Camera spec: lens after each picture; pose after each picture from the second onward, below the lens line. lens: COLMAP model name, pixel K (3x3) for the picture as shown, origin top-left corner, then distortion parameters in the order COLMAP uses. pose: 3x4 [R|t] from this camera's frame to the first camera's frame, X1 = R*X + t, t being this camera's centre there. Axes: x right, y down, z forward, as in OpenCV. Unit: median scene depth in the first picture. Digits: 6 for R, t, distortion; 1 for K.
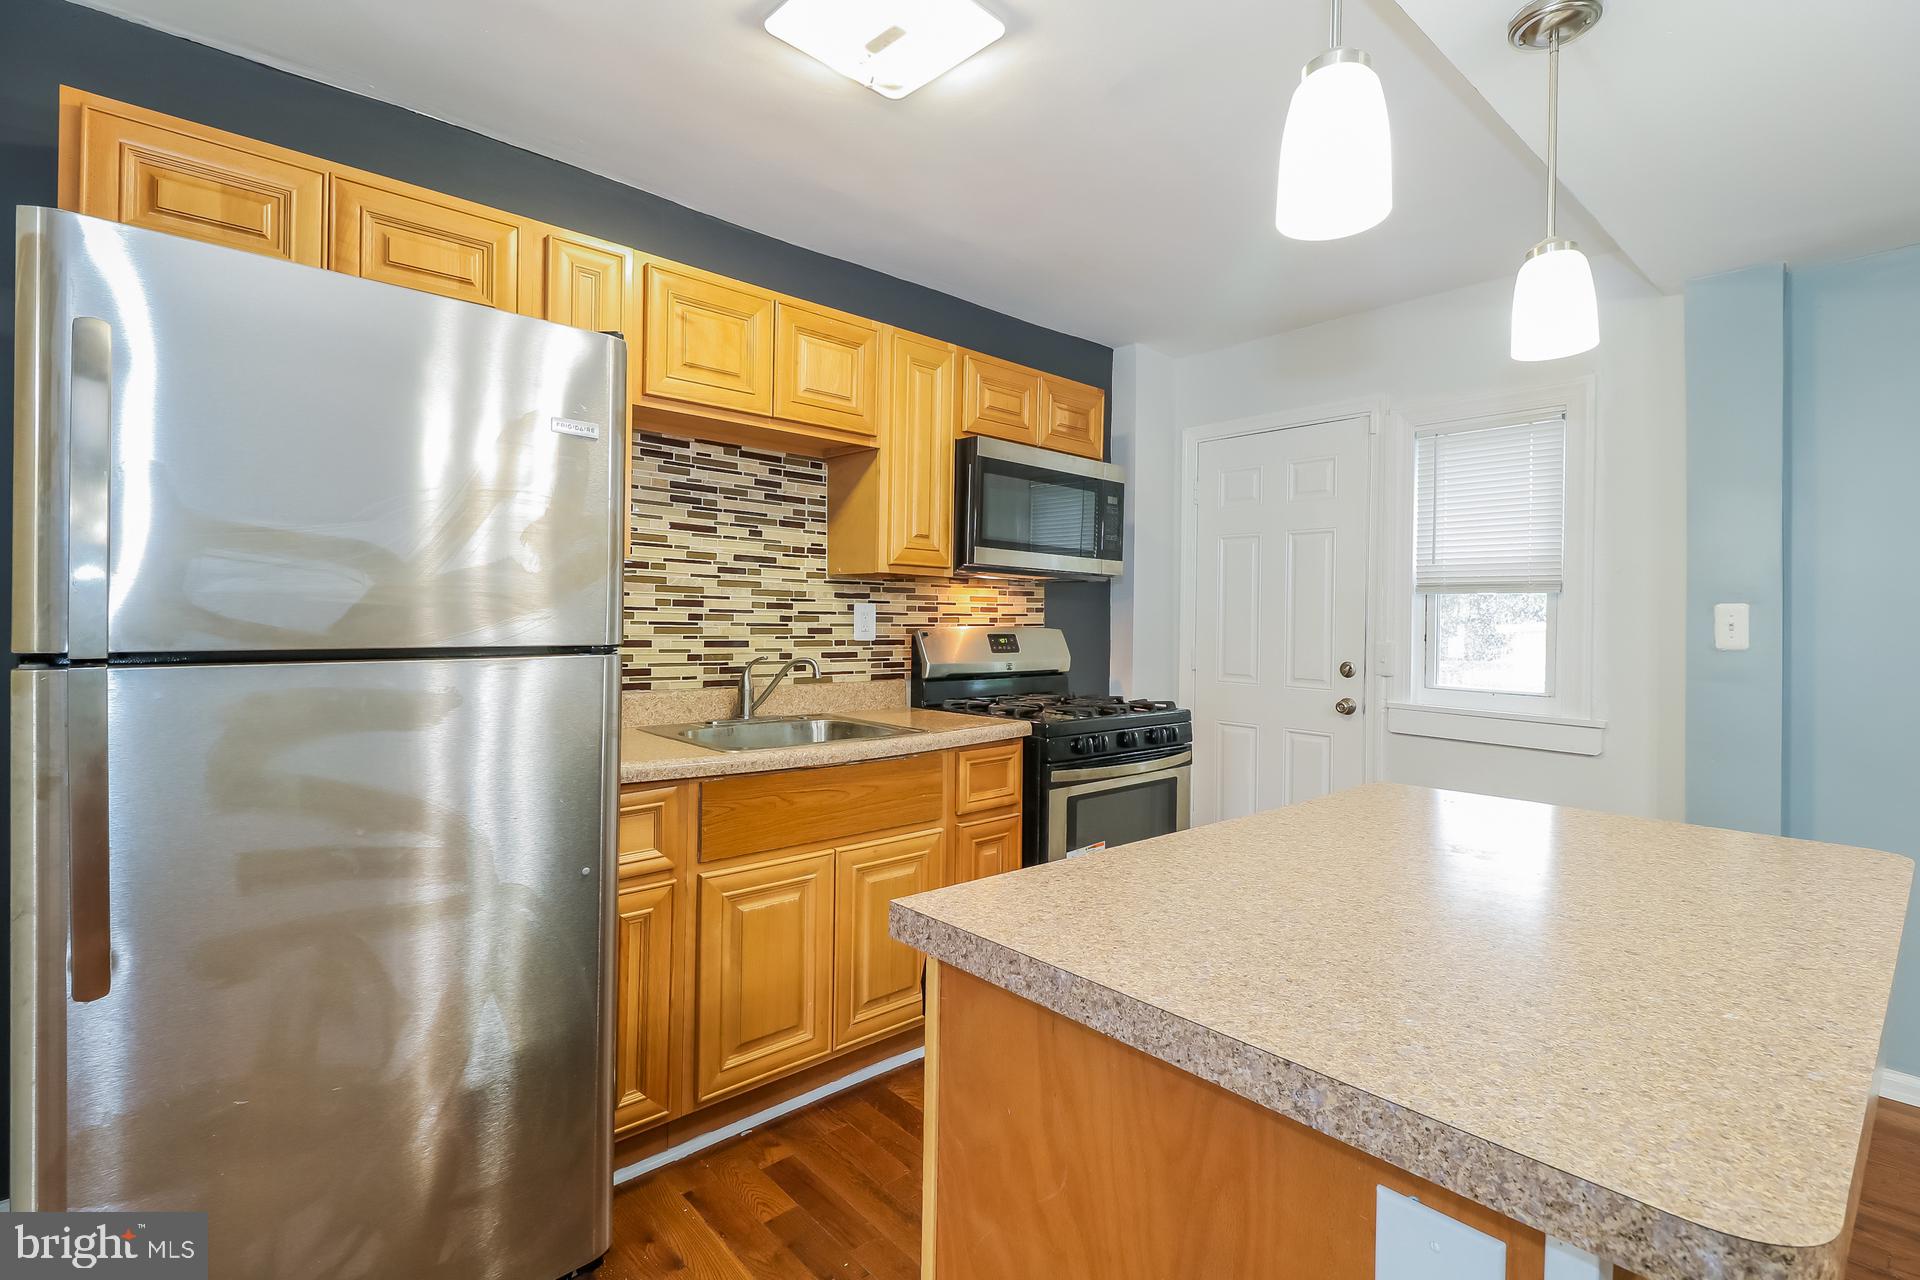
lens RADIAL K [[866.9, 0, 965.2], [0, 866.9, 614.7], [0, 0, 1]] dist [0.000486, 0.000001]
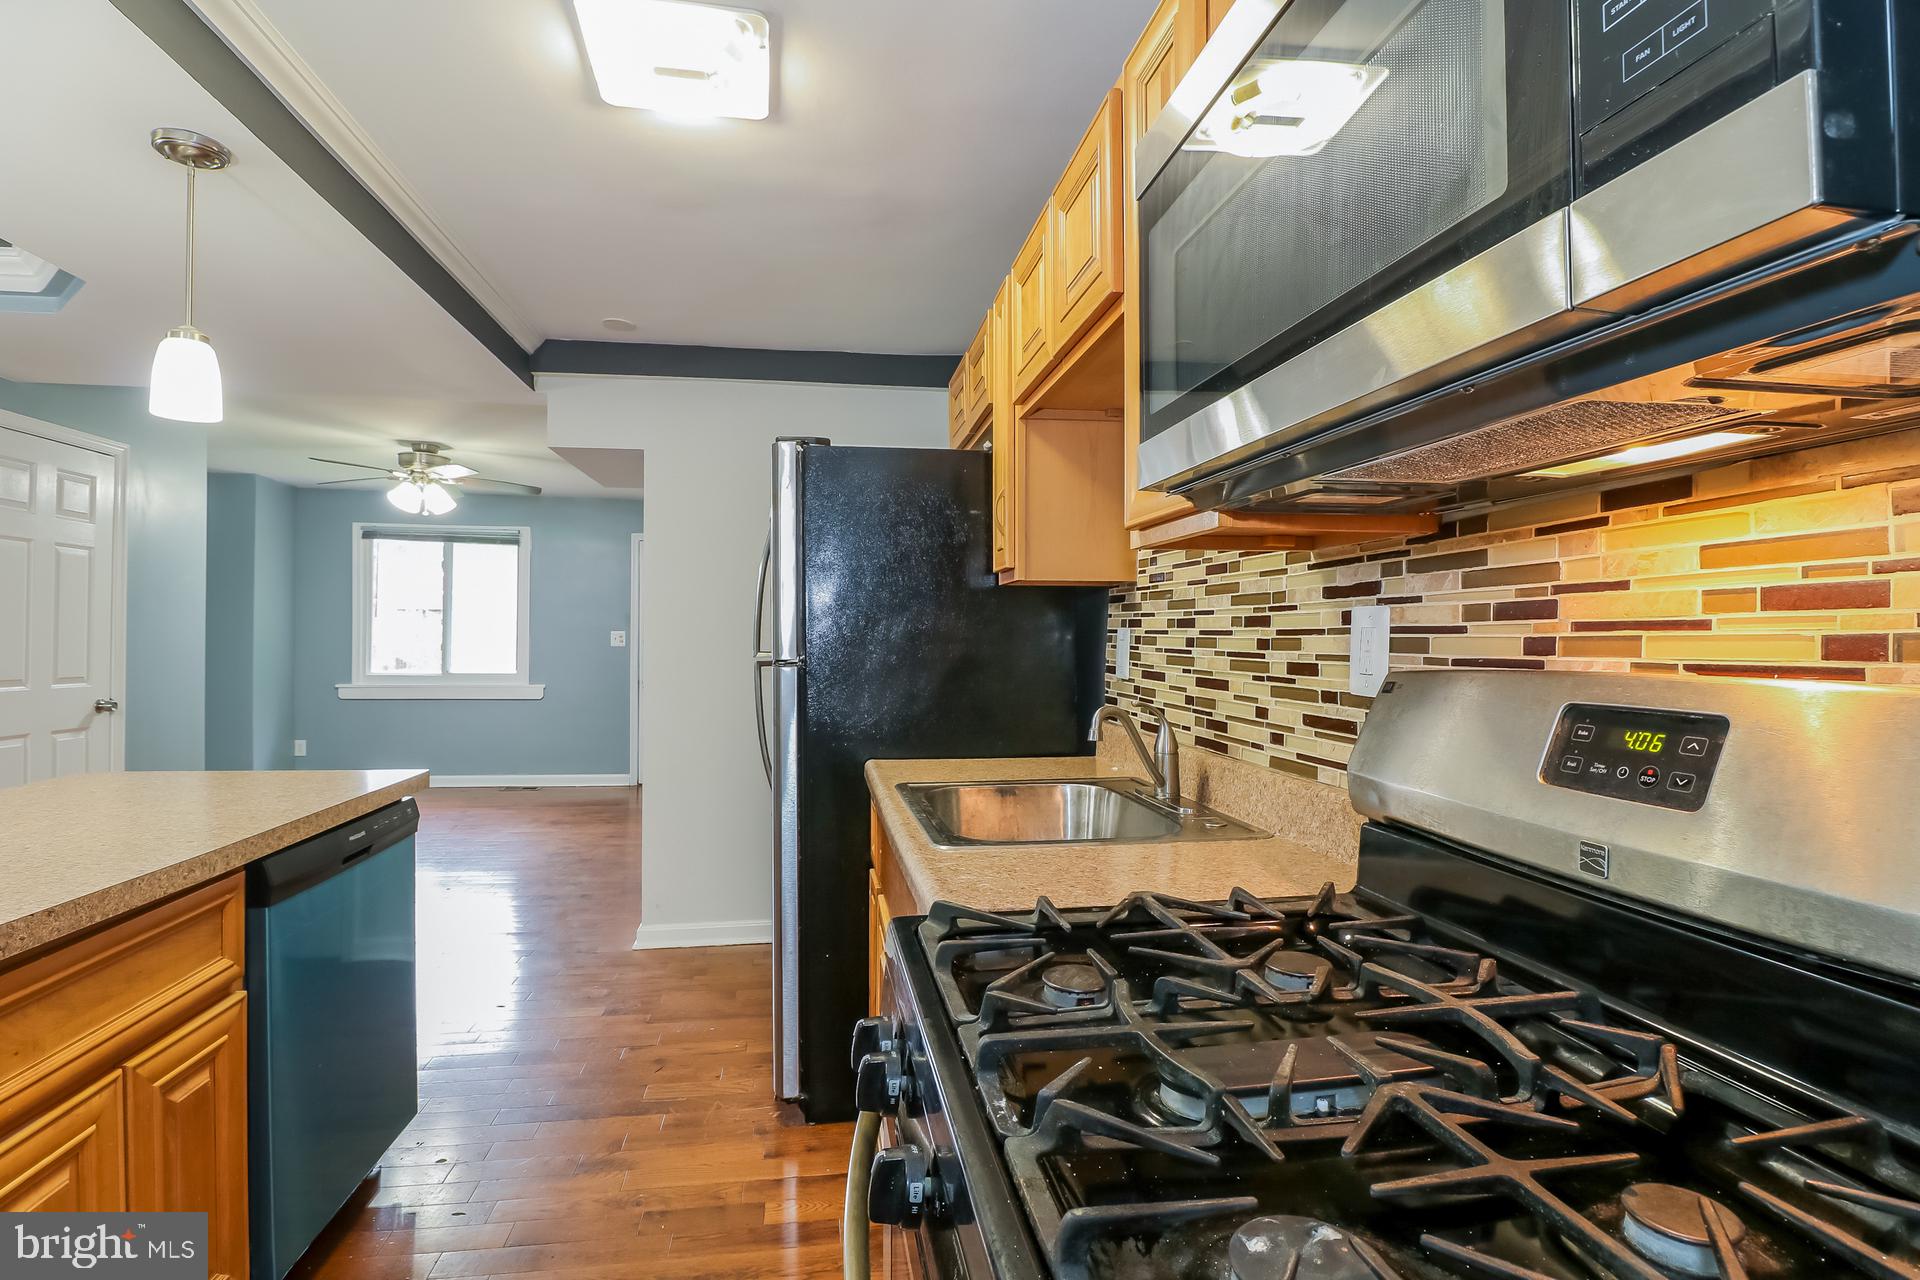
lens RADIAL K [[897.2, 0, 957.7], [0, 897.2, 627.4], [0, 0, 1]] dist [0.000113, -0.014586]
pose [[-0.525408, -0.021429, -0.850581, 0.366615], [-0.000161, 0.999685, -0.025086, 0.007976], [0.850851, -0.013044, -0.525246, 1.105905]]
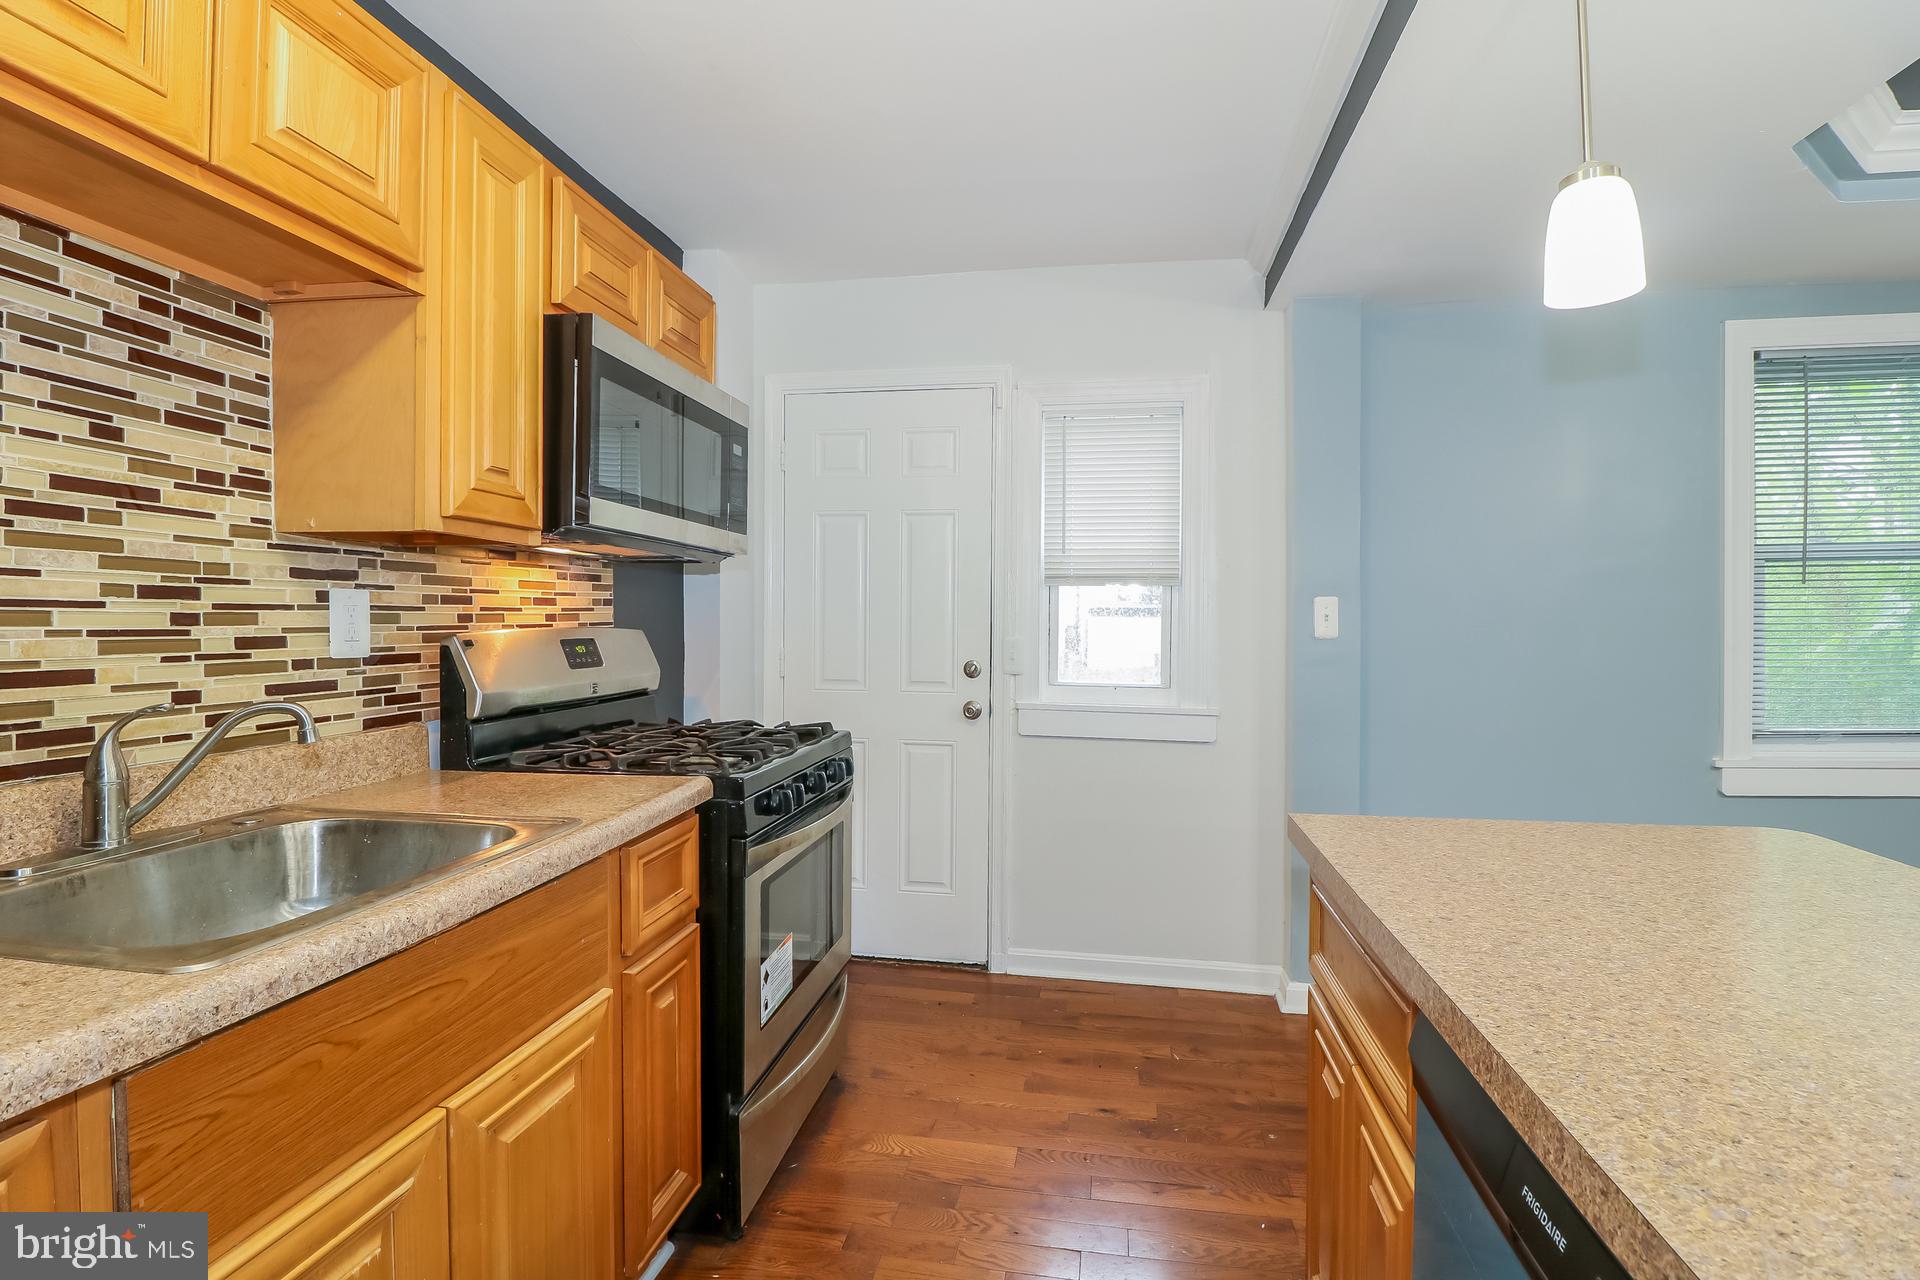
lens RADIAL K [[897.2, 0, 957.7], [0, 897.2, 627.4], [0, 0, 1]] dist [0.000113, -0.014586]
pose [[0.780622, -0.016195, 0.624793, -0.176244], [0.002761, 0.999744, 0.022465, -0.000776], [-0.624997, -0.015812, 0.780467, 0.341599]]
